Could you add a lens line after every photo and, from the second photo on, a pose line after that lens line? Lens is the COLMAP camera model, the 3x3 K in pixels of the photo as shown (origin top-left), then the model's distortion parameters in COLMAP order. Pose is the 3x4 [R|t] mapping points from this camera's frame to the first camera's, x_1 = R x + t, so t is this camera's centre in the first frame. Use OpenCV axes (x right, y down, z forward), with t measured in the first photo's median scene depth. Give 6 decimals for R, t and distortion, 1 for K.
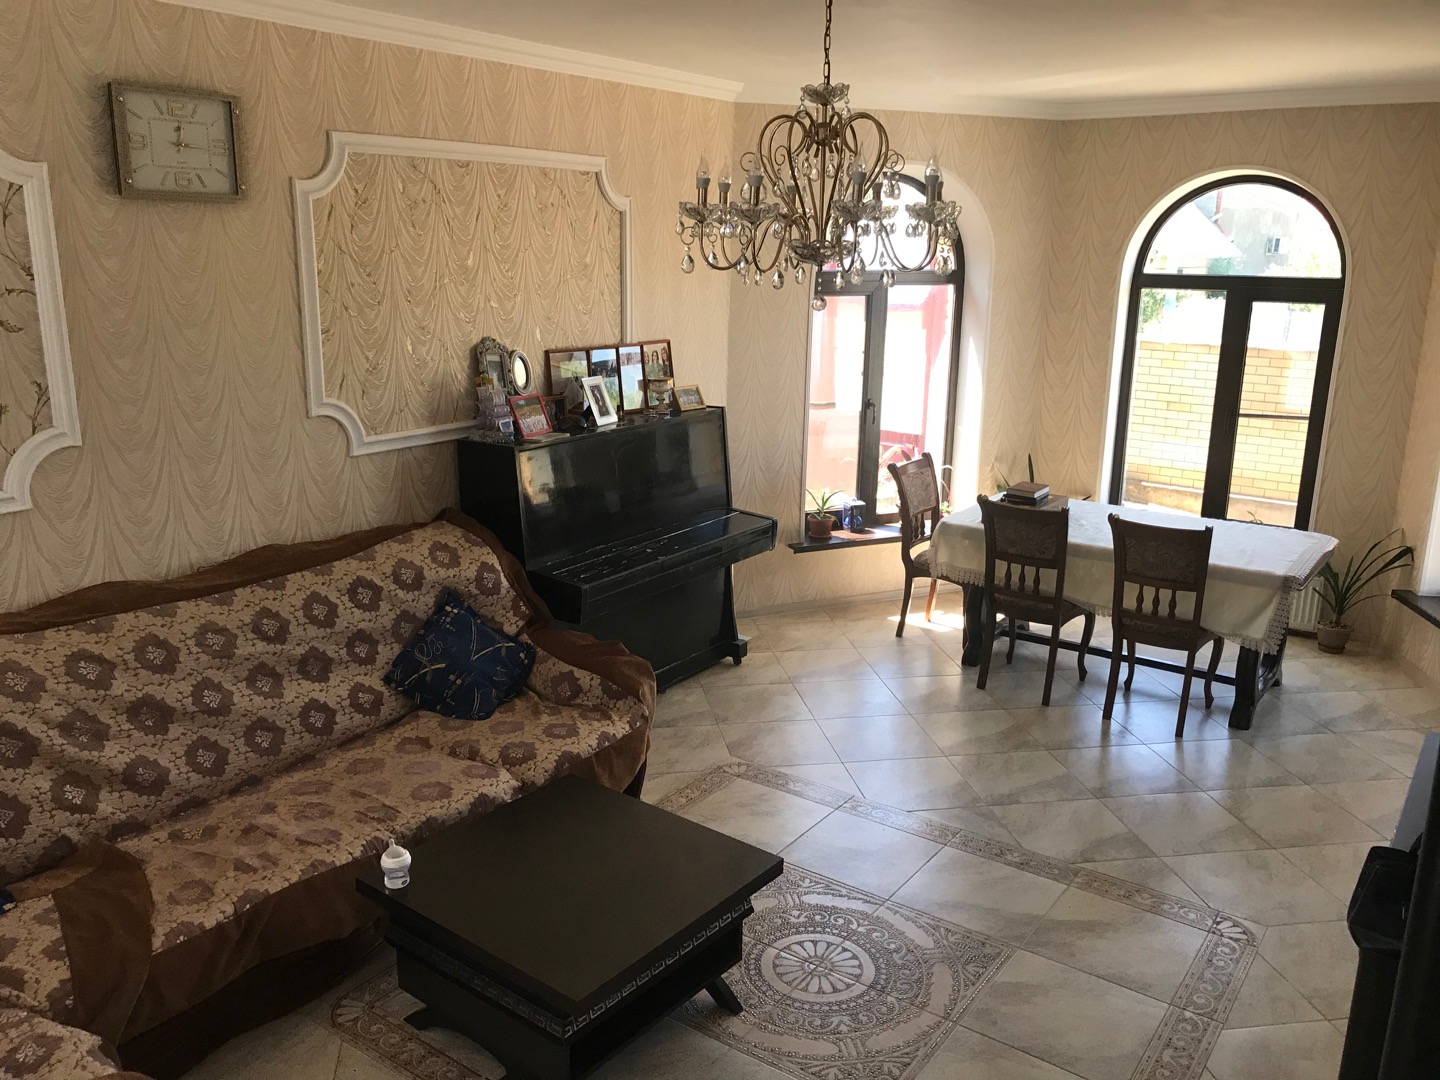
lens RADIAL K [[1176.8, 0, 712.6], [0, 1176.8, 529.2], [0, 0, 1]] dist [0.019827, -0.003756]
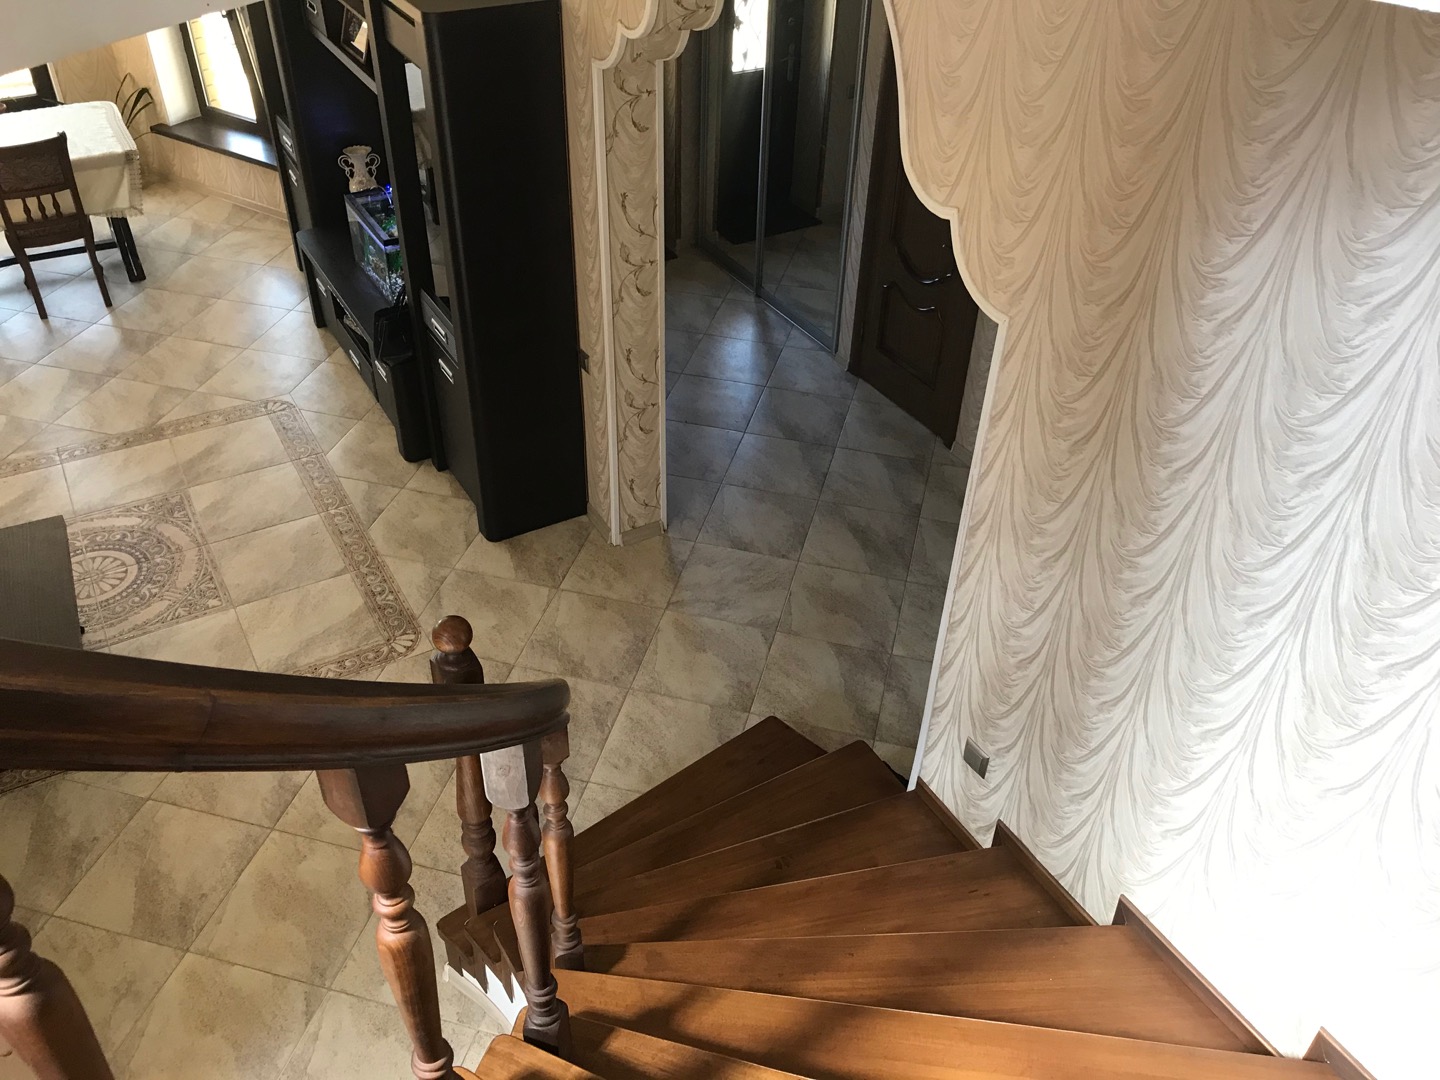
lens RADIAL K [[1176.8, 0, 712.6], [0, 1176.8, 529.2], [0, 0, 1]] dist [0.019827, -0.003756]
pose [[0.413818, -0.558458, 0.718943, -0.435416], [0.200513, 0.826254, 0.526402, -0.187542], [-0.888003, -0.073677, 0.453897, -0.178381]]
